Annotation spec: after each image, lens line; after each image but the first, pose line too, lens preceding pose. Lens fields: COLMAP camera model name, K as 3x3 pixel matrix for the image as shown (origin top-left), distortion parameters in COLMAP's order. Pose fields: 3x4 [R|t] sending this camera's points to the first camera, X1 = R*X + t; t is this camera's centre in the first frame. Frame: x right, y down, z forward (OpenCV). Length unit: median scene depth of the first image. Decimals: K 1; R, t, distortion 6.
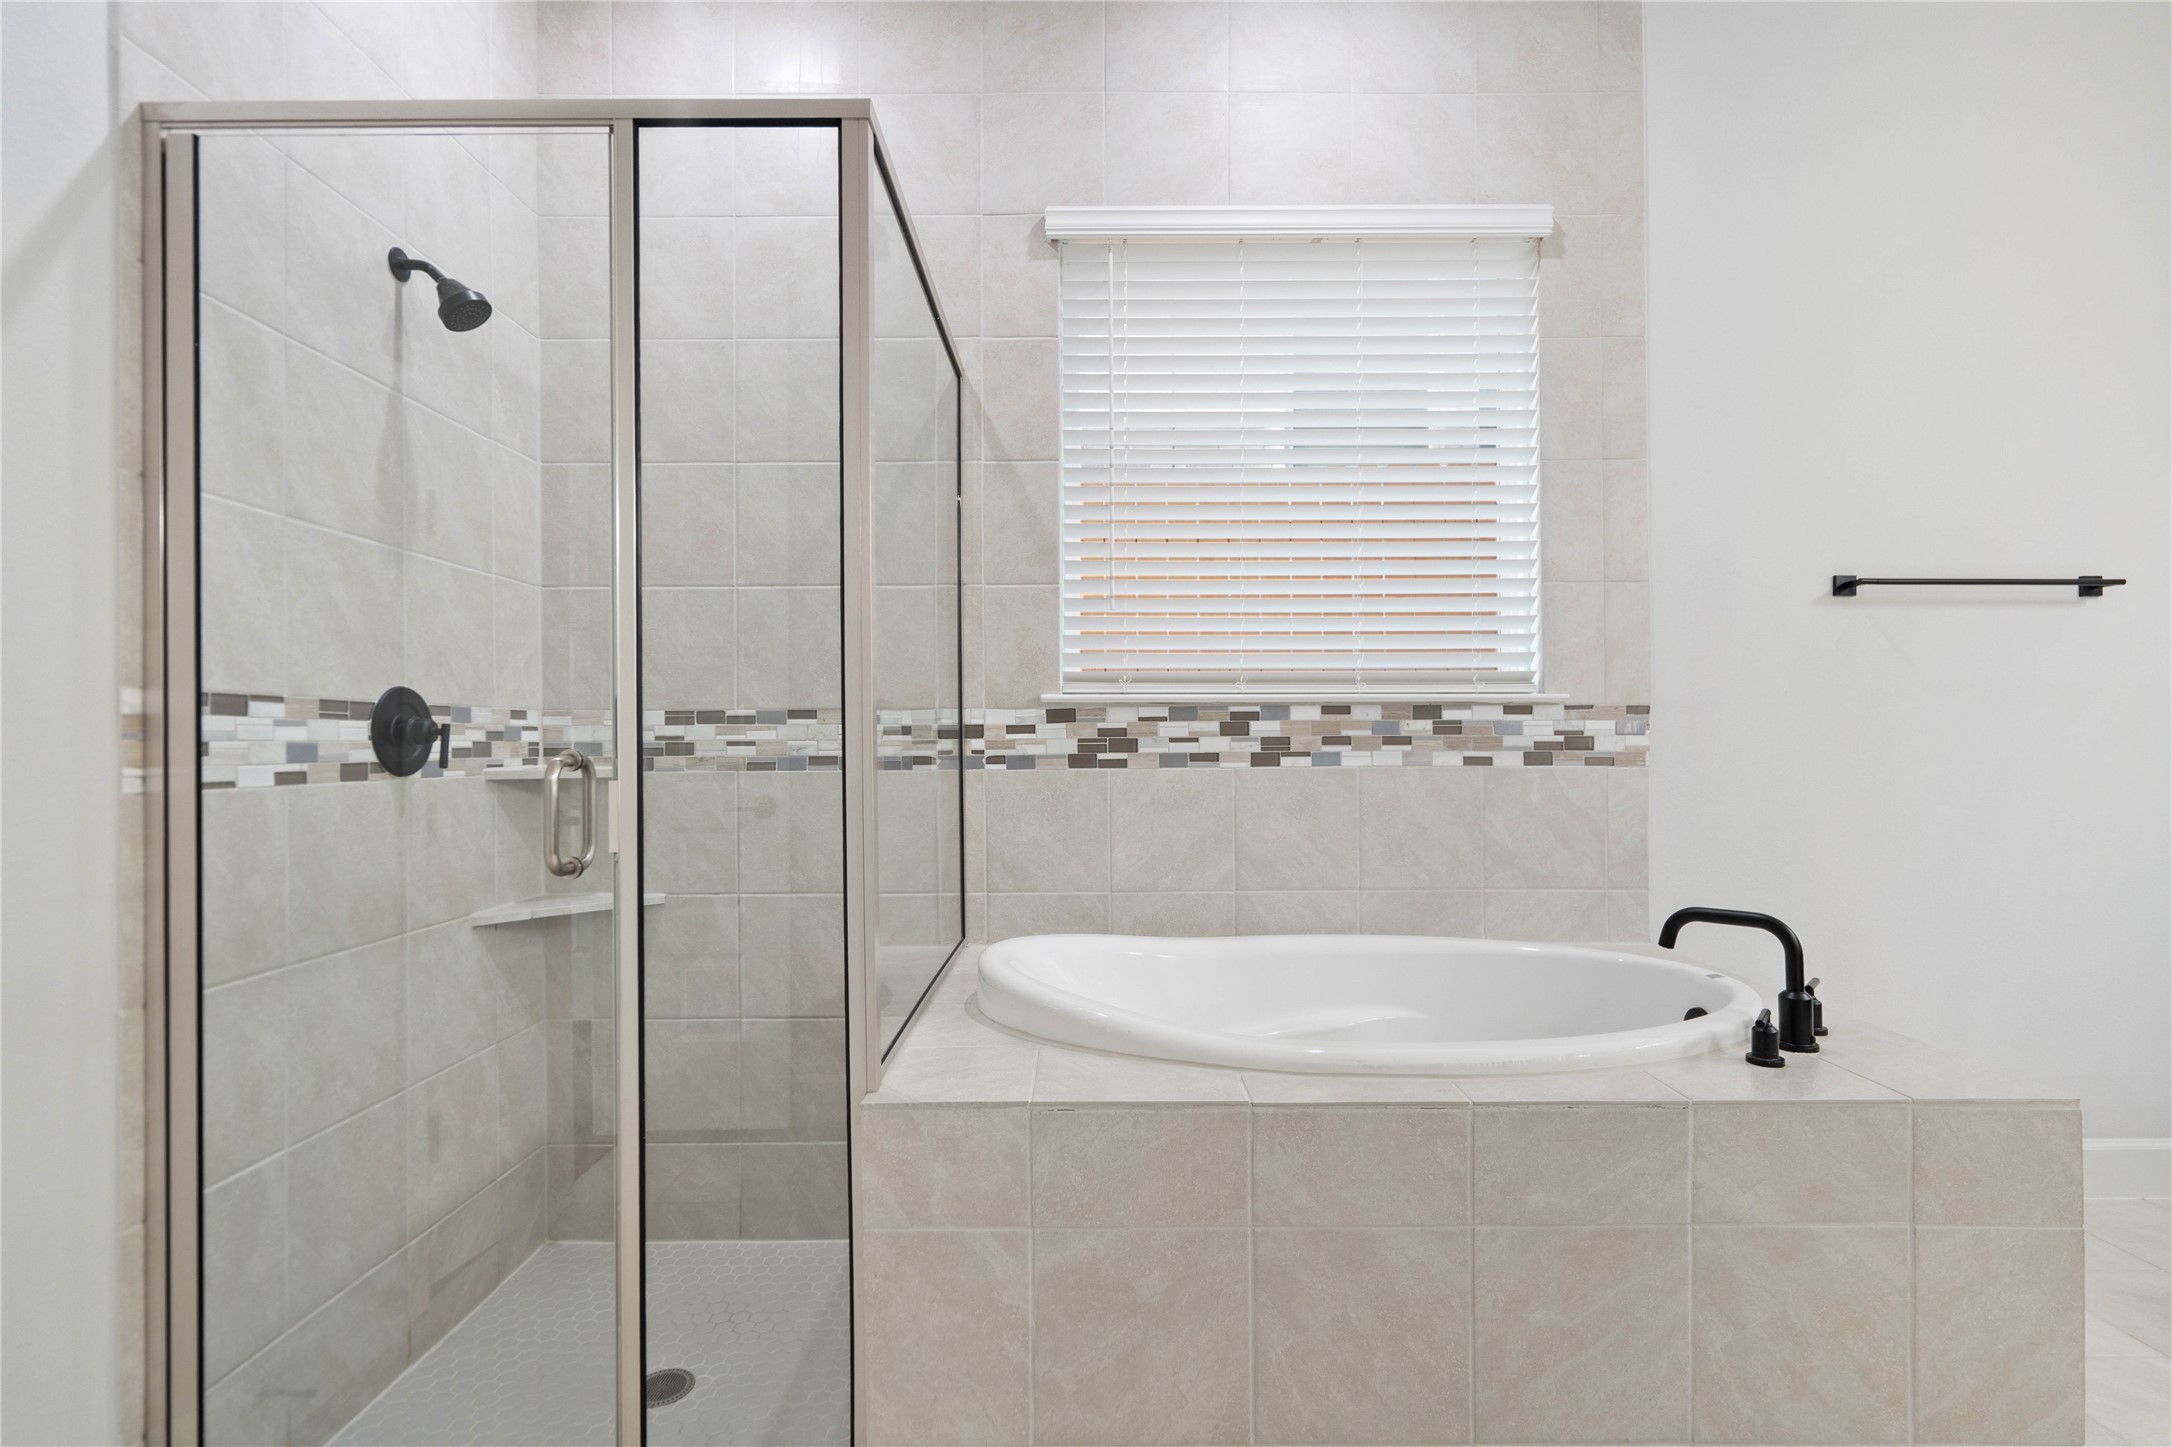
lens RADIAL K [[1049.7, 0, 1087.3], [0, 1049.7, 735.2], [0, 0, 1]] dist [0.001413, 0.001022]
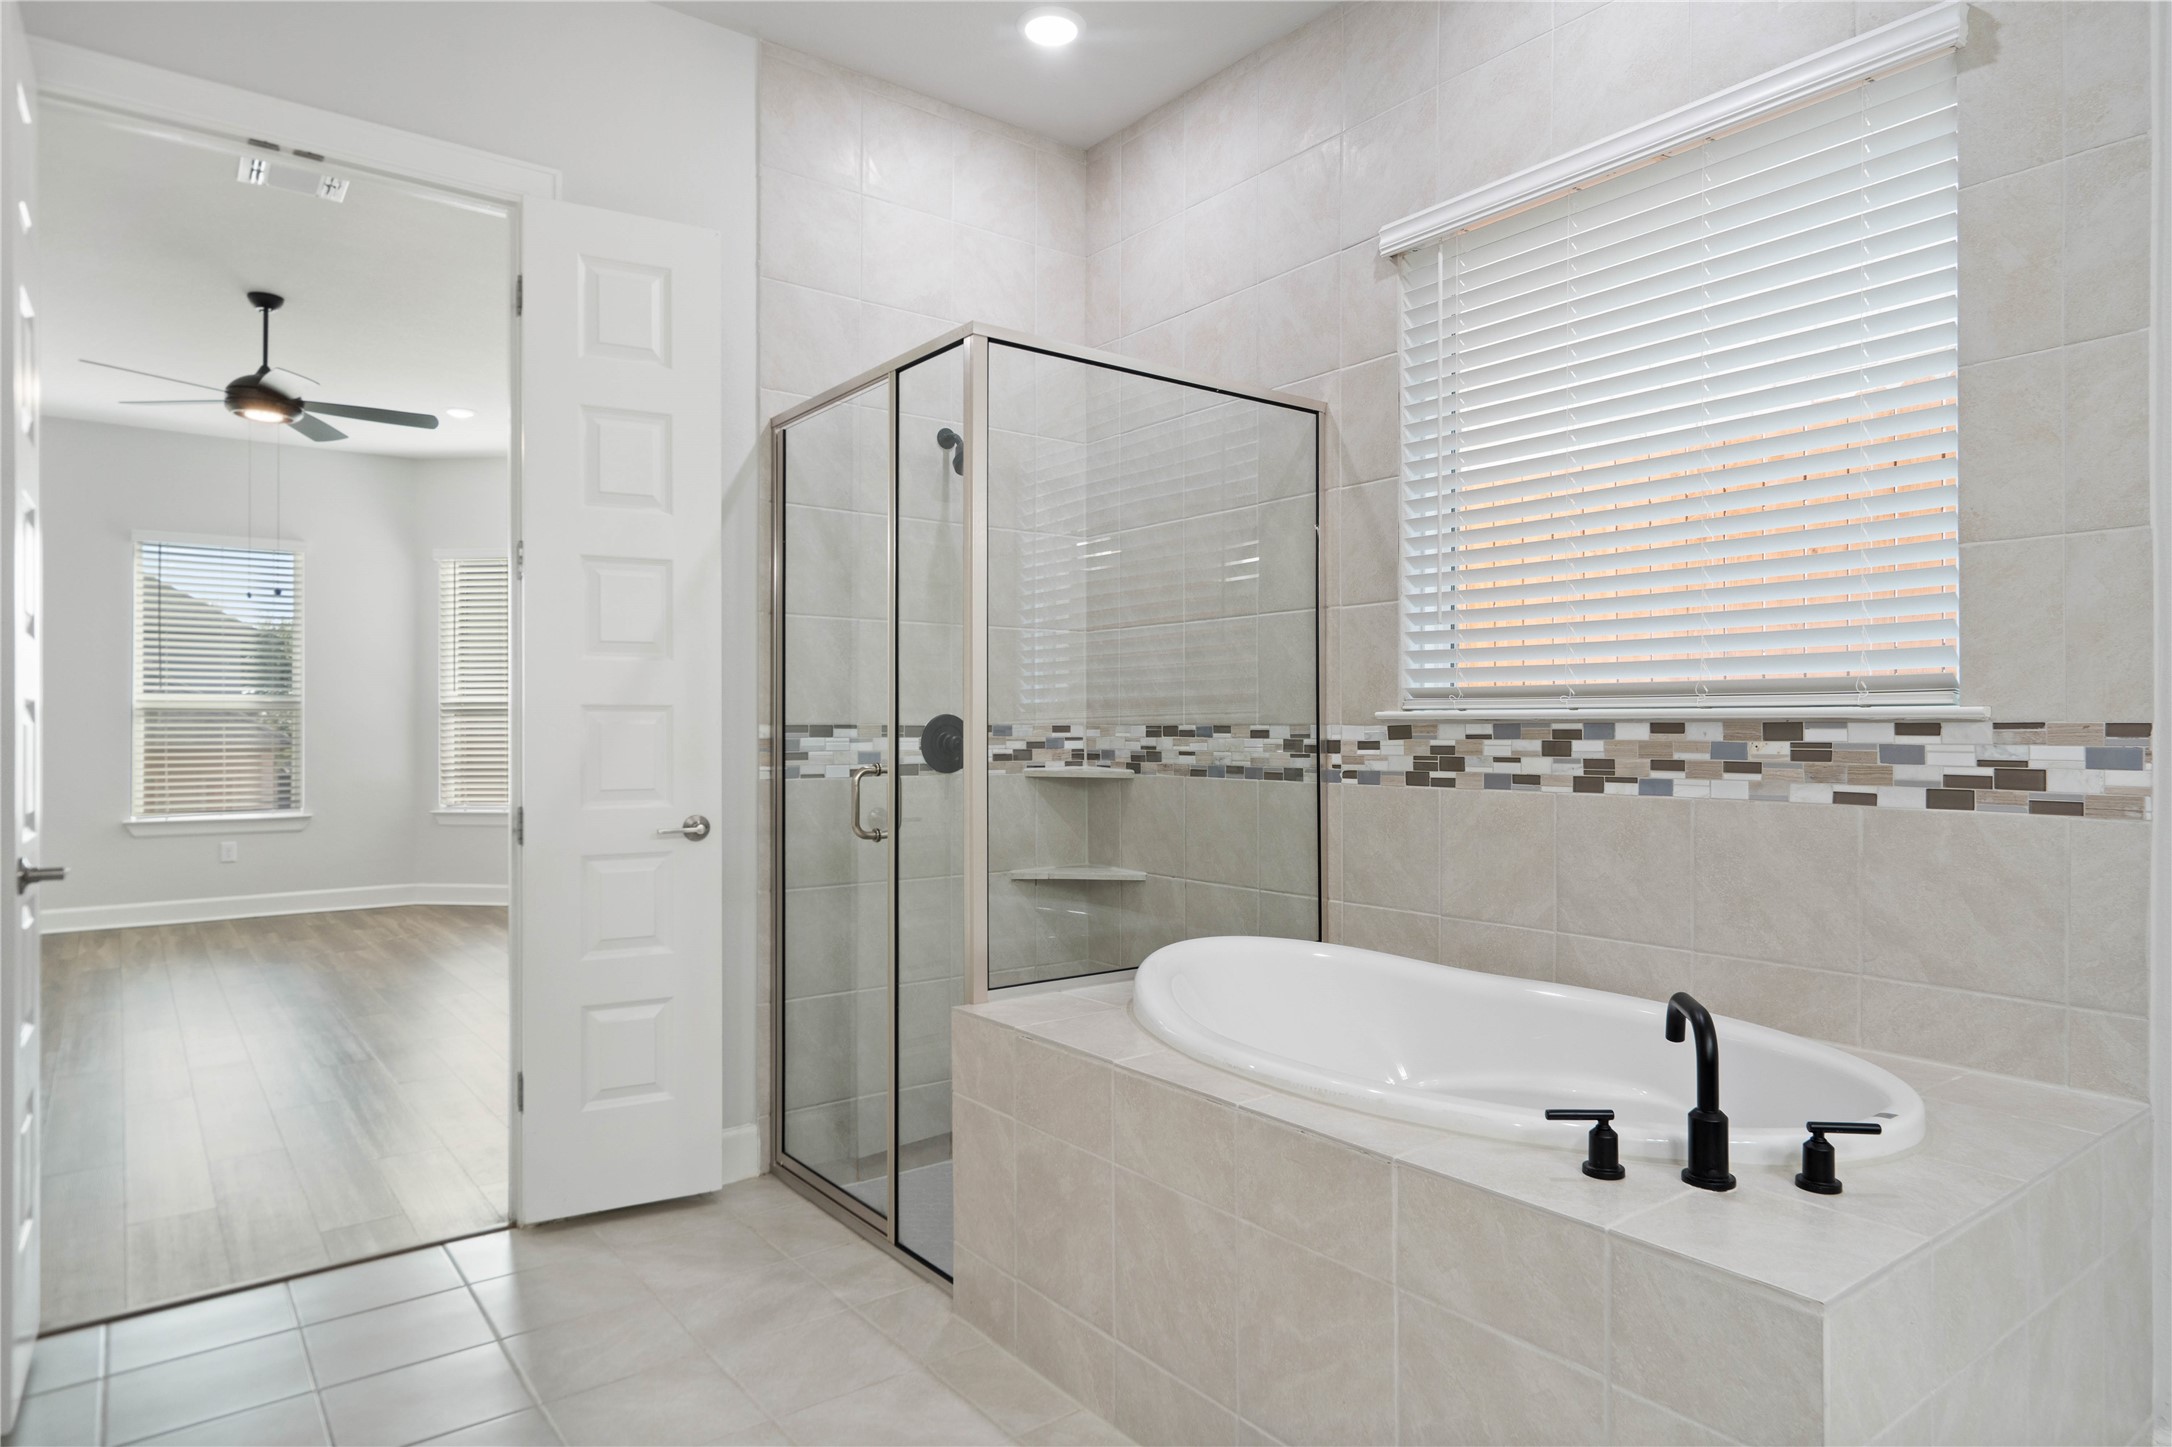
lens RADIAL K [[1254.7, 0, 1086.0], [0, 1254.7, 723.5], [0, 0, 1]] dist [0.005546, 0.001659]
pose [[0.607620, 0.001930, -0.794225, 0.741855], [0.001192, 0.999994, 0.003342, -0.031406], [0.794227, -0.002977, 0.607614, 0.040935]]
